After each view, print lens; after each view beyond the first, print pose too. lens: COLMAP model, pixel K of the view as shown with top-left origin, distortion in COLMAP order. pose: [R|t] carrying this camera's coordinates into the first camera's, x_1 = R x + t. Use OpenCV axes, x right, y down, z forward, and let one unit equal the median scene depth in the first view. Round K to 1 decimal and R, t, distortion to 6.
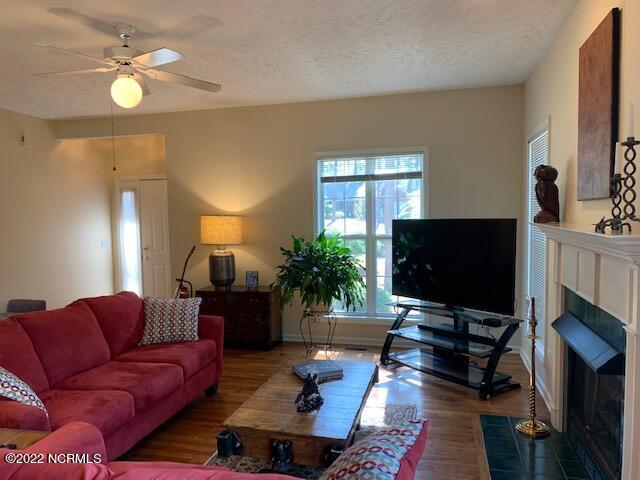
lens RADIAL K [[493.1, 0, 318.6], [0, 493.1, 243.4], [0, 0, 1]] dist [0.022520, -0.019833]
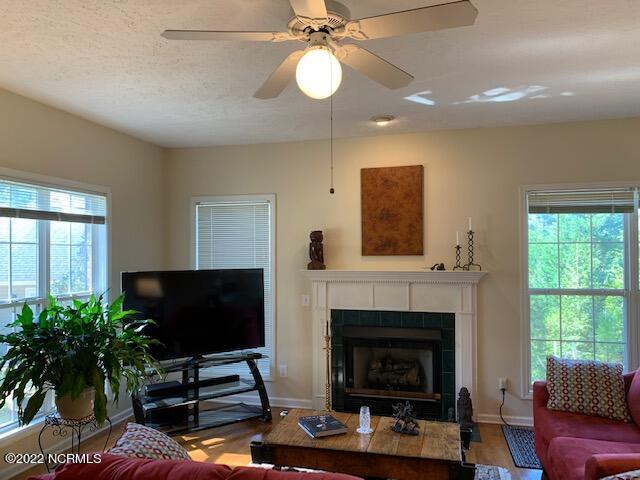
lens RADIAL K [[493.1, 0, 315.9], [0, 493.1, 245.7], [0, 0, 1]] dist [0.022520, -0.019833]
pose [[-0.014884, 0.034773, 0.999284, -0.825270], [0.072077, 0.996832, -0.033614, -0.052025], [-0.997288, 0.071525, -0.017343, 0.839898]]
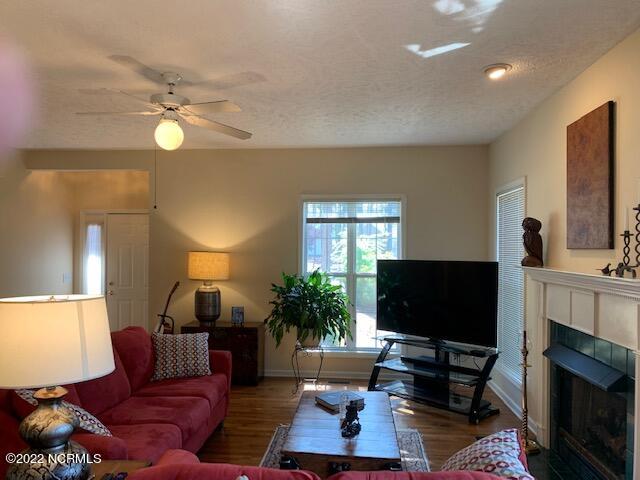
lens RADIAL K [[493.1, 0, 315.9], [0, 493.1, 243.0], [0, 0, 1]] dist [0.022520, -0.019833]
pose [[0.985642, 0.026332, 0.166783, -0.202923], [-0.013619, 0.996945, -0.076914, 0.000670], [-0.168299, 0.073538, 0.982989, -0.060212]]
